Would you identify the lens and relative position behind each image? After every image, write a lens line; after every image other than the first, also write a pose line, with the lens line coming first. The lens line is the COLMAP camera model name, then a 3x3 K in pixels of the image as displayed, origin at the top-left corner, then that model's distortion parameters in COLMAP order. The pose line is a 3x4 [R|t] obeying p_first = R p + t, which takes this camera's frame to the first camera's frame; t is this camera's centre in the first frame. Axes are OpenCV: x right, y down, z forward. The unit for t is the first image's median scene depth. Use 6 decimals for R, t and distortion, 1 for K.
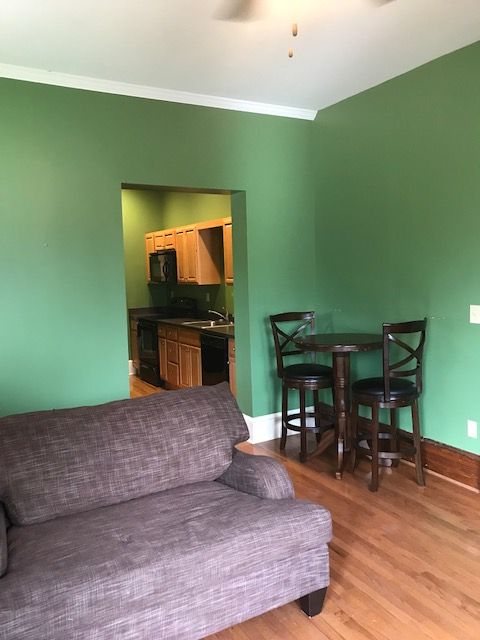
lens RADIAL K [[522.7, 0, 241.3], [0, 522.7, 319.0], [0, 0, 1]] dist [0.000900, -0.002753]
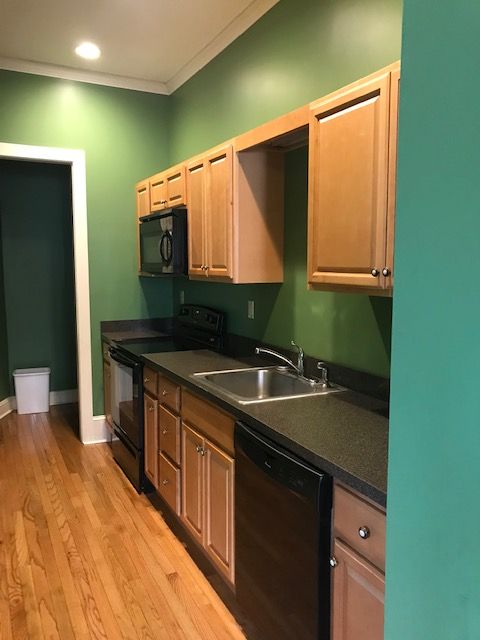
lens RADIAL K [[522.7, 0, 239.5], [0, 522.7, 320.3], [0, 0, 1]] dist [0.000900, -0.002753]
pose [[0.997633, 0.037766, -0.057462, -0.049258], [-0.036963, 0.999204, 0.014978, -0.040431], [0.057982, -0.012819, 0.998235, 0.550691]]
